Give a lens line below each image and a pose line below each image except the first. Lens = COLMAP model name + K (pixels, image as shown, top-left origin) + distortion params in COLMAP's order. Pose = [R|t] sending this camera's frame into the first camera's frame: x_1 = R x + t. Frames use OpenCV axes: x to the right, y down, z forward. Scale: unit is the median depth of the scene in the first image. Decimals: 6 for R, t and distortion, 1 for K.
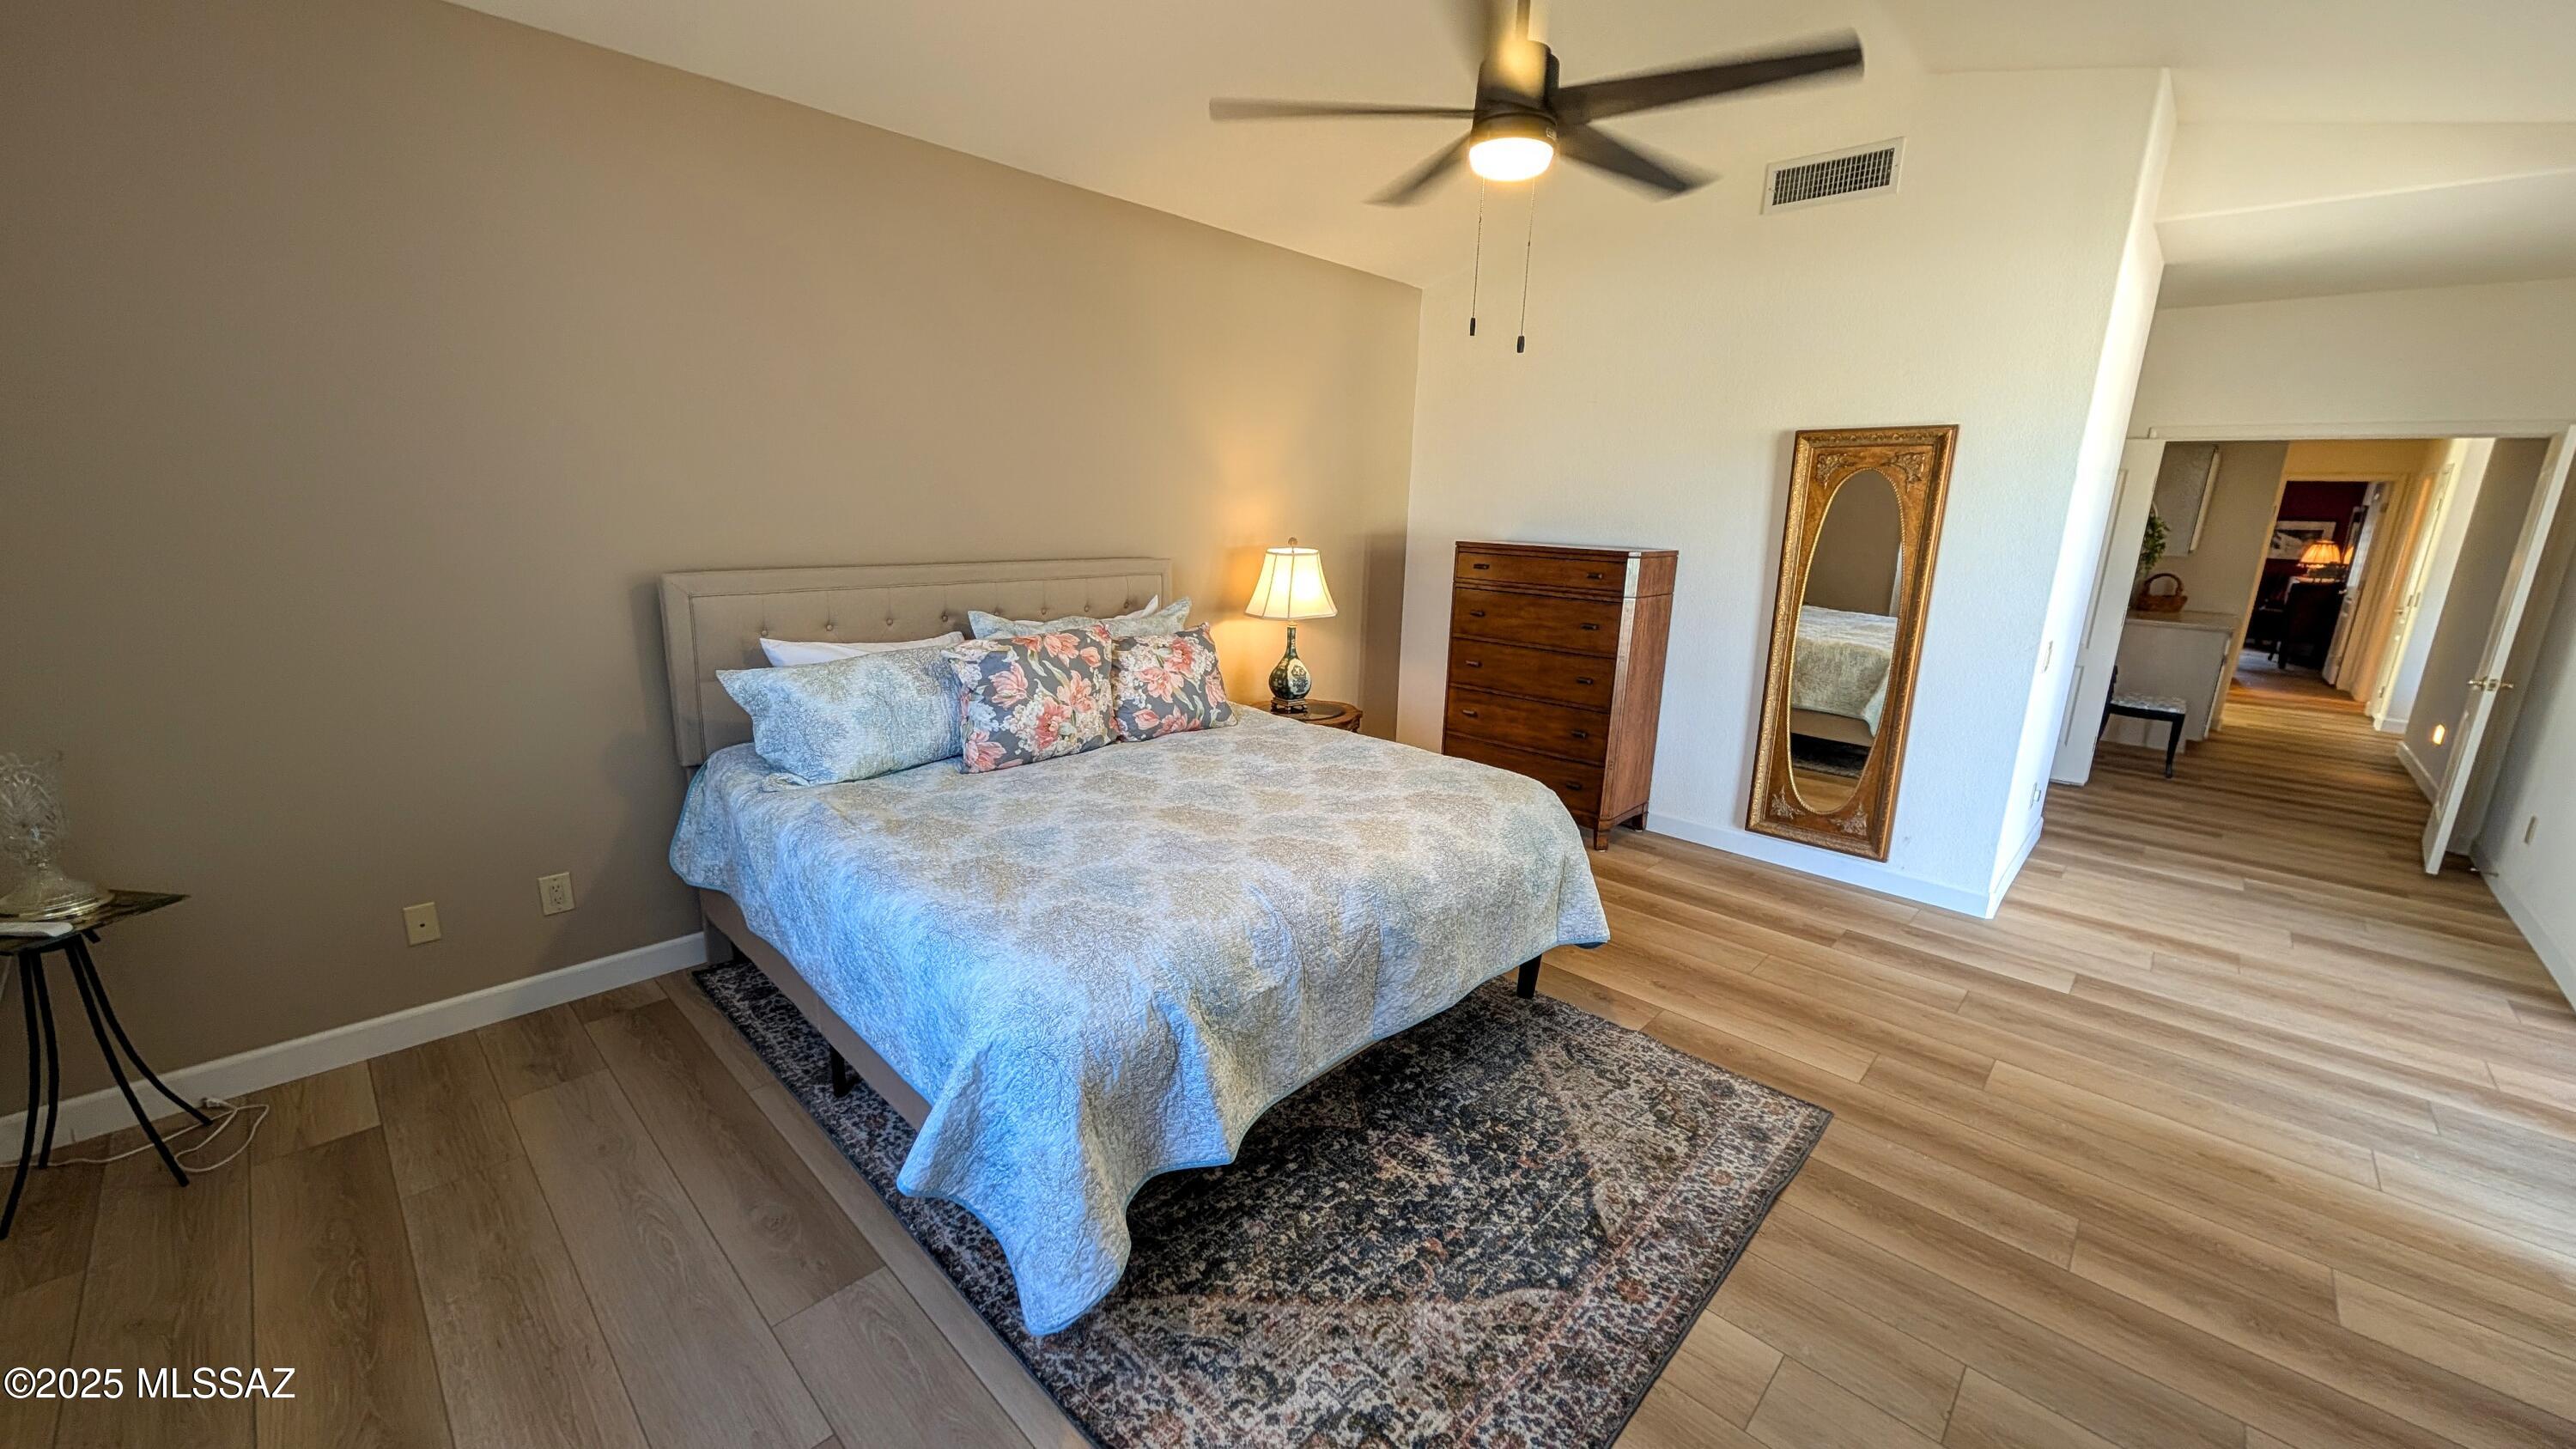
lens RADIAL K [[970.4, 0, 1289.9], [0, 970.4, 733.6], [0, 0, 1]] dist [0.000790, -0.000519]
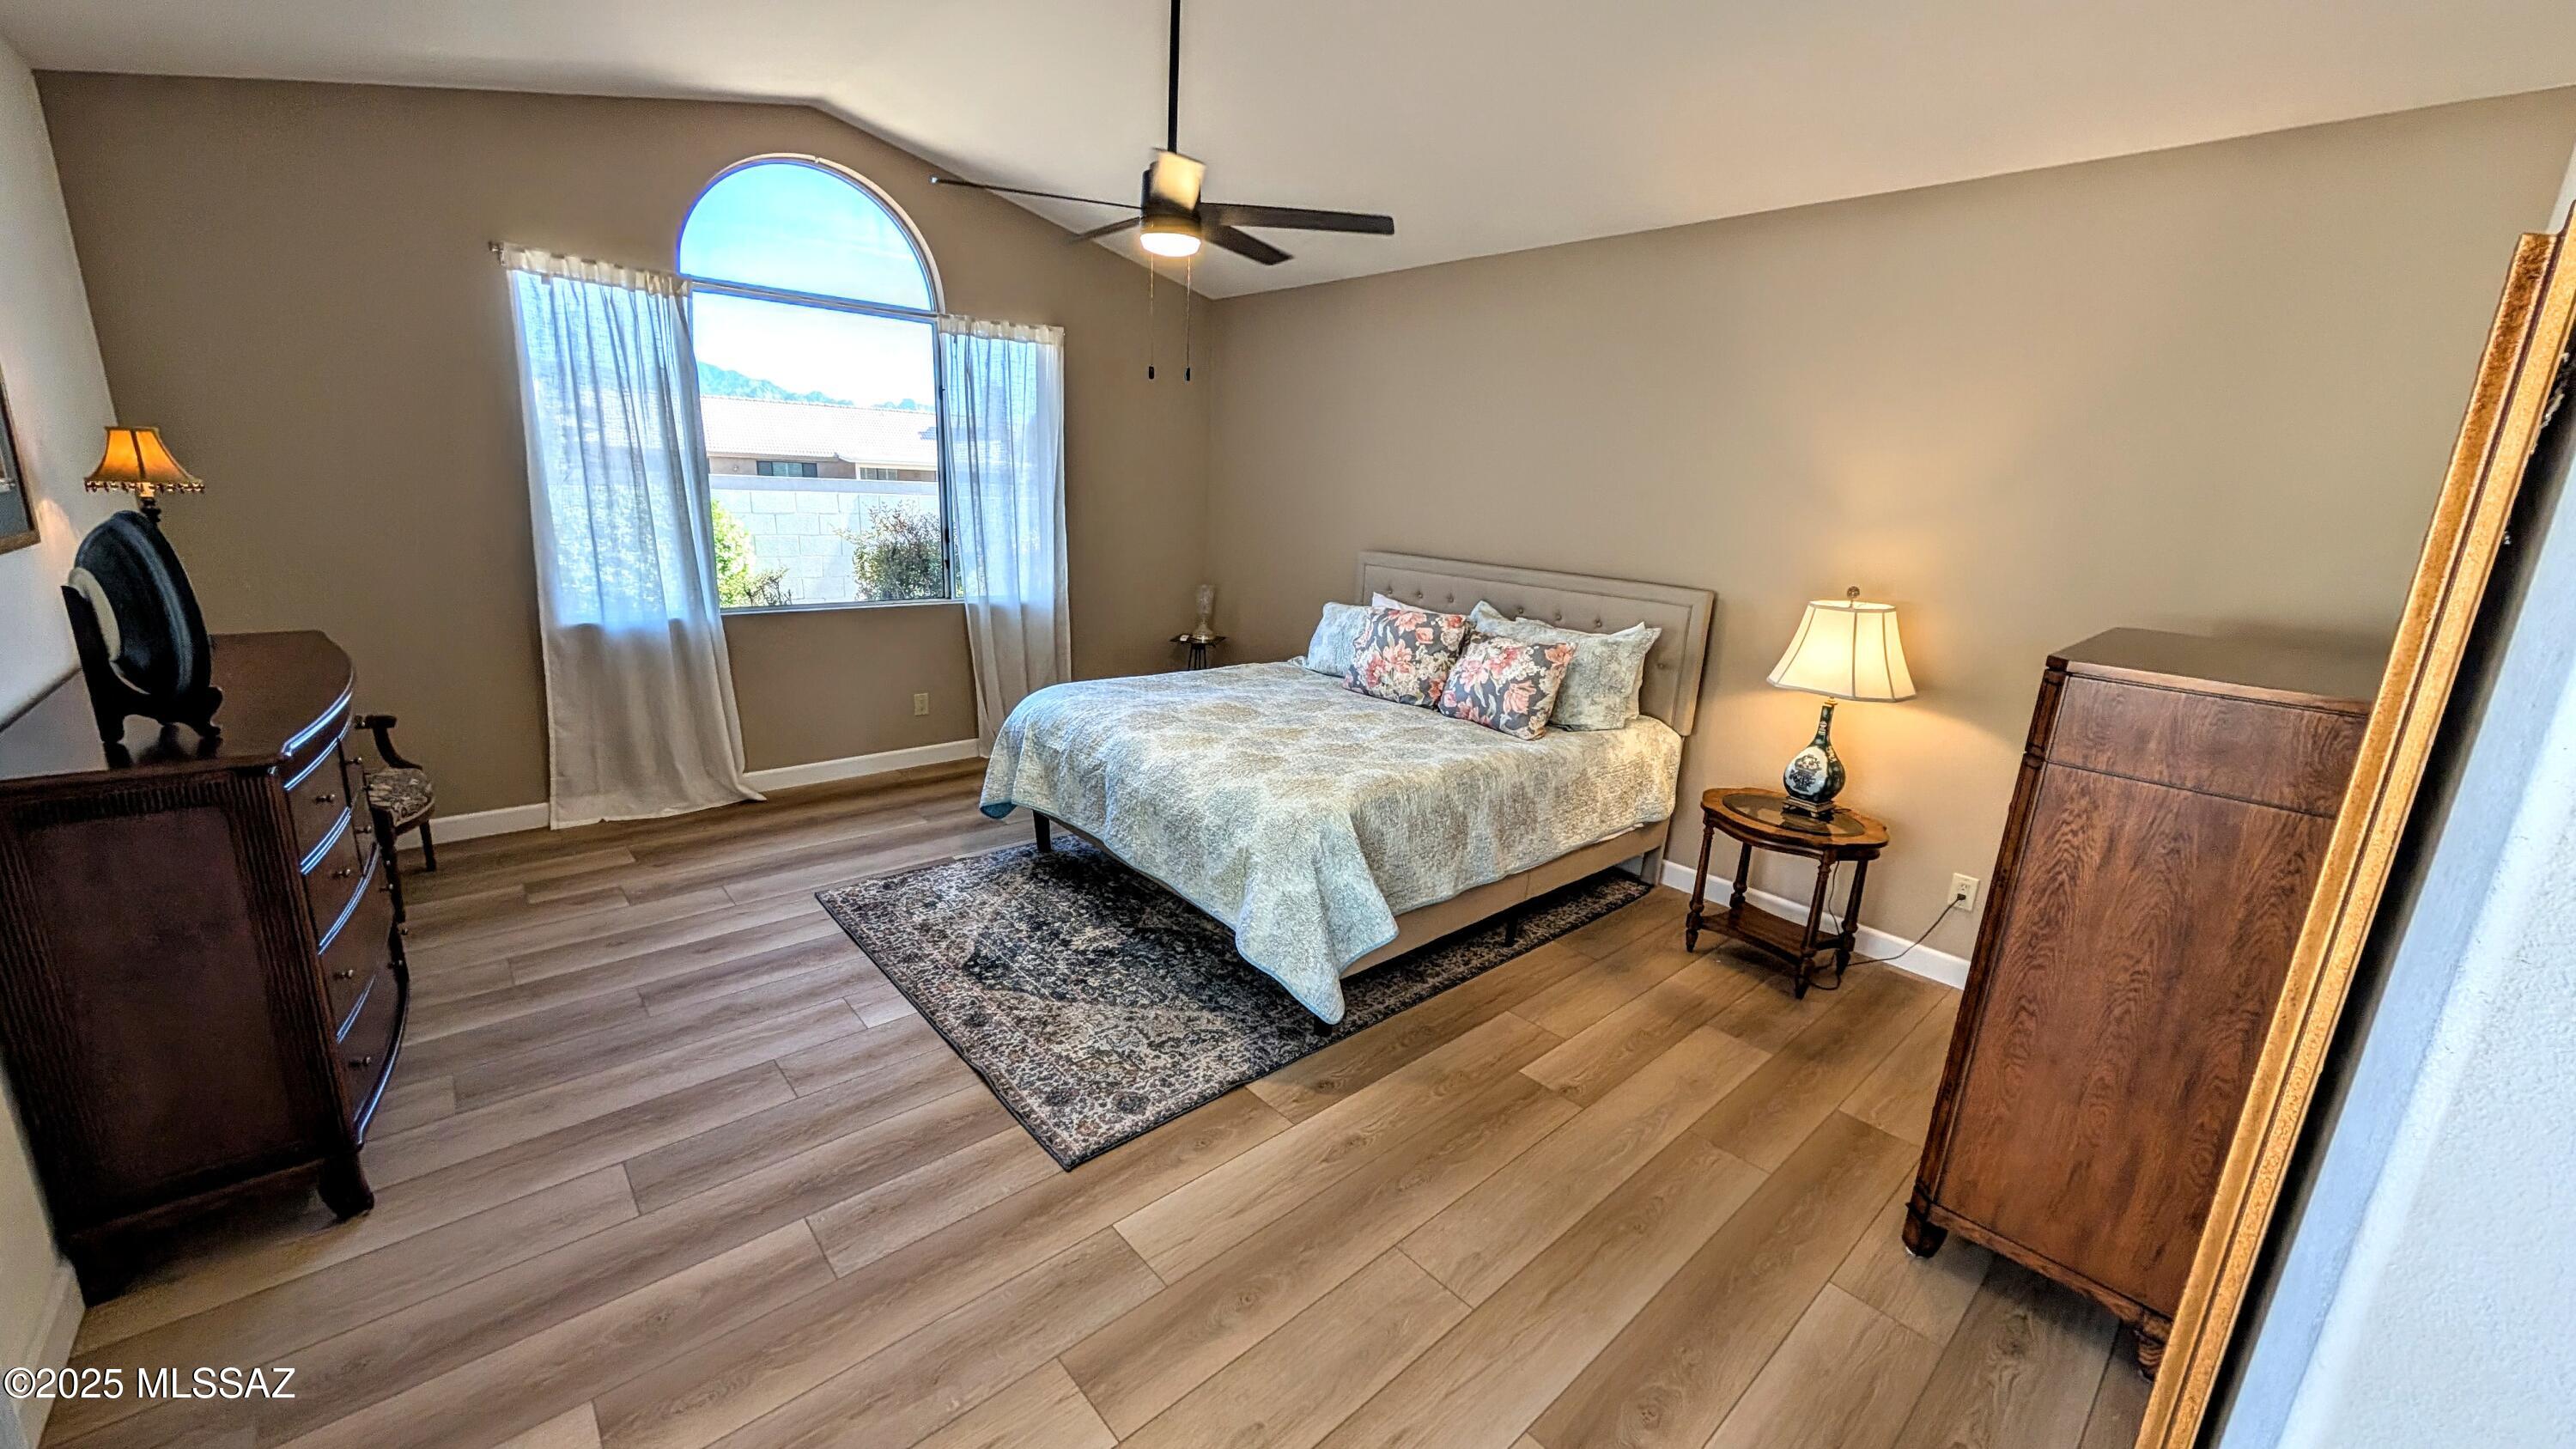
lens RADIAL K [[970.4, 0, 1289.2], [0, 970.4, 718.5], [0, 0, 1]] dist [0.000790, -0.000519]
pose [[-0.079232, 0.208446, -0.974819, 1.269976], [-0.287143, 0.931674, 0.222559, -0.246915], [0.954605, 0.297546, -0.013964, 1.031941]]
